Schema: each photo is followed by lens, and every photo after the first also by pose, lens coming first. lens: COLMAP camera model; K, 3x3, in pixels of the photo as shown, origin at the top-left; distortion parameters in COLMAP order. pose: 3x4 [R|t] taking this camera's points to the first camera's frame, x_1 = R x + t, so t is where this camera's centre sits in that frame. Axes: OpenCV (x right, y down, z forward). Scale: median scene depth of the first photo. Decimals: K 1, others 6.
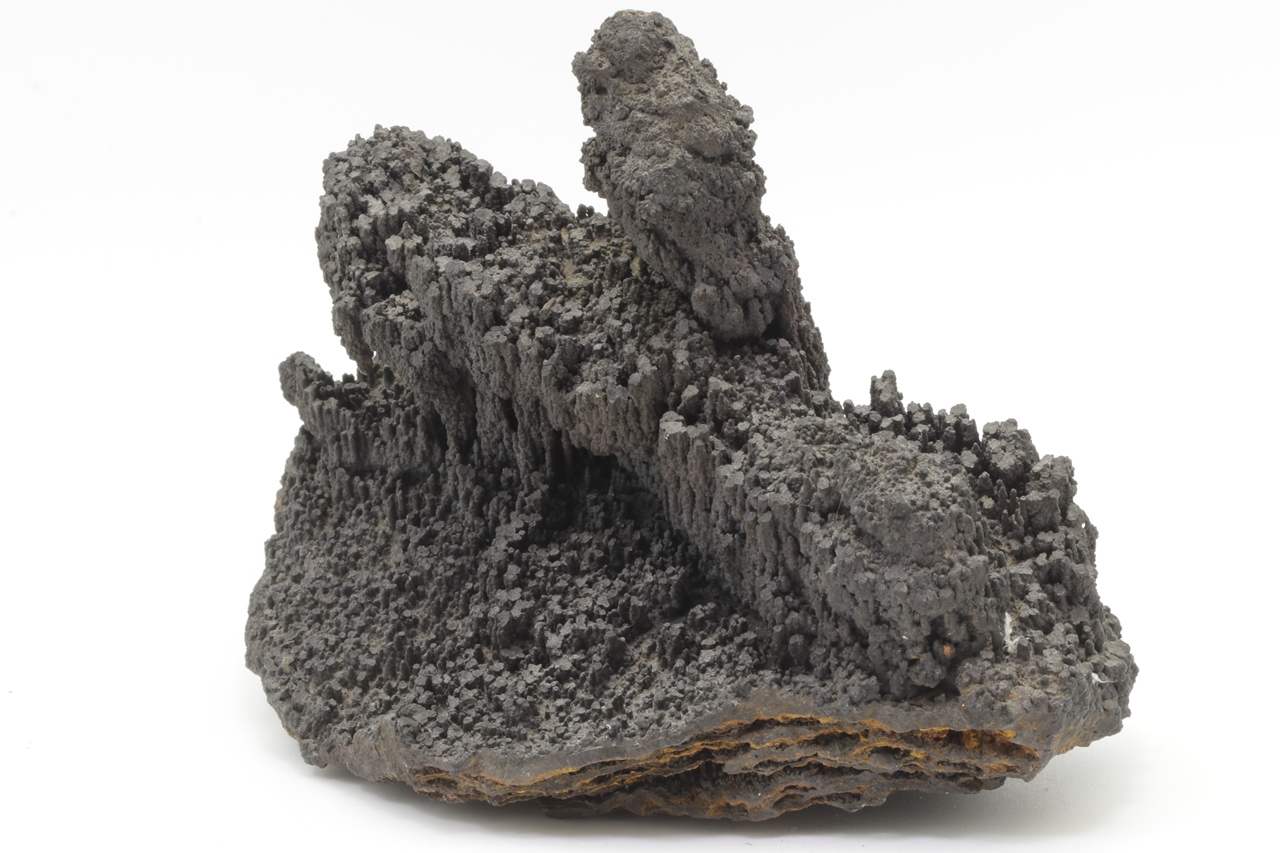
lens RADIAL K [[6864.2, 0, 643.4], [0, 6864.2, 422.1], [0, 0, 1]] dist [0.219479, 0.000000]
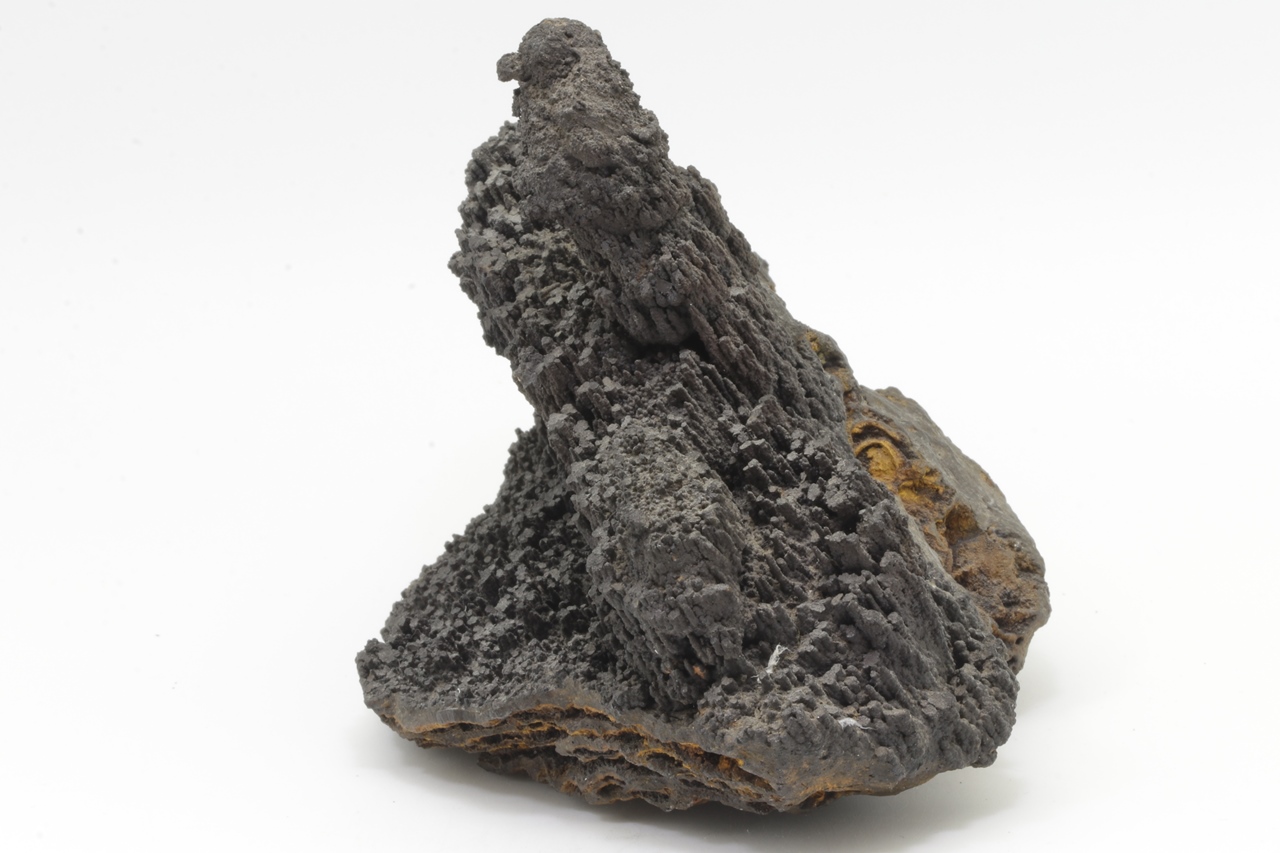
lens RADIAL K [[6864.2, 0, 638.4], [0, 6864.2, 430.3], [0, 0, 1]] dist [0.219479, 0.000000]
pose [[0.837502, 0.145441, -0.526723, 0.567833], [-0.127637, 0.989331, 0.070232, -0.072858], [0.531318, 0.008410, 0.847131, 0.120471]]
